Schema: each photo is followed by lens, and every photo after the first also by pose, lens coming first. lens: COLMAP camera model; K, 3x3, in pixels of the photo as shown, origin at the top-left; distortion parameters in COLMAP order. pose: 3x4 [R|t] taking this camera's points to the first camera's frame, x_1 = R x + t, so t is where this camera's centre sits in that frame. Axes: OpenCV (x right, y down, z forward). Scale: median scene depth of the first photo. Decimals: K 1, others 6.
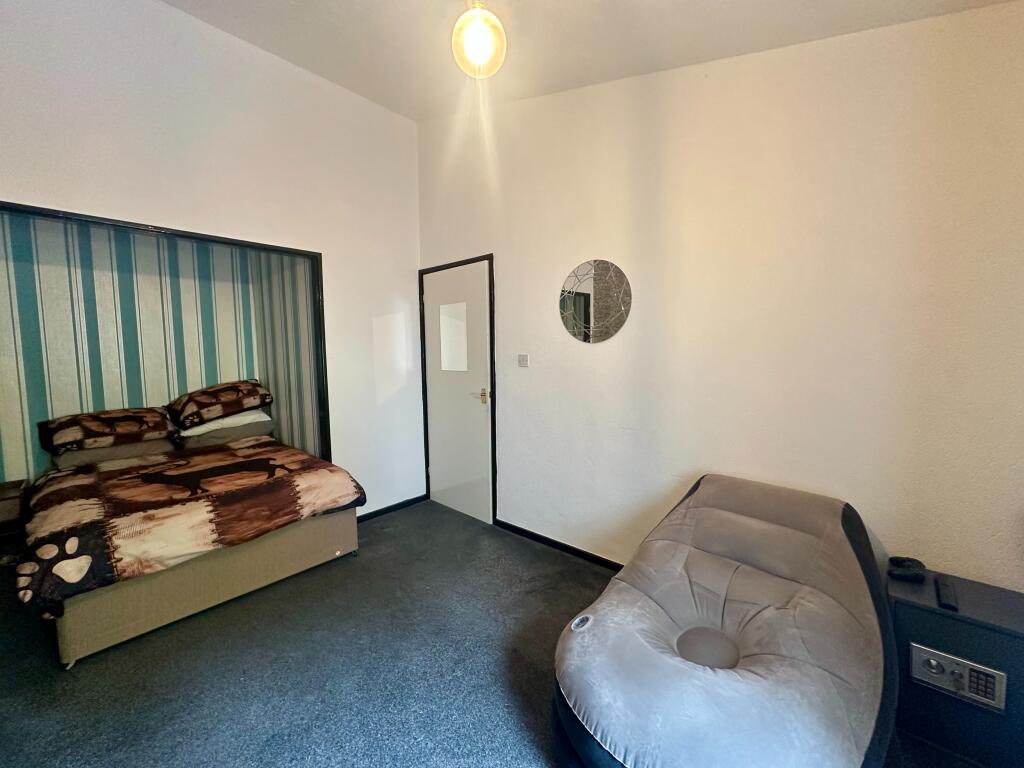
lens RADIAL K [[458.3, 0, 507.8], [0, 458.3, 383.4], [0, 0, 1]] dist [0.096218, -0.000182]
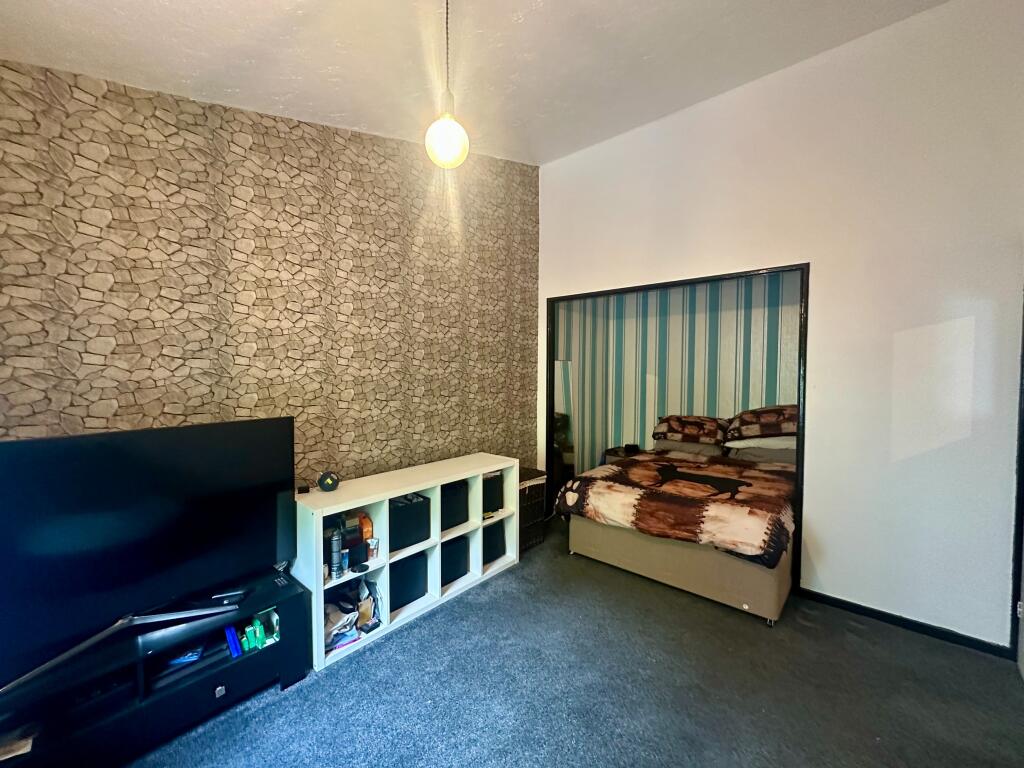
lens RADIAL K [[458.3, 0, 507.8], [0, 458.3, 383.4], [0, 0, 1]] dist [0.096218, -0.000182]
pose [[0.008359, 0.057212, -0.998327, 0.550749], [-0.080471, 0.995162, 0.056357, -0.078186], [0.996722, 0.079866, 0.012922, 0.547874]]
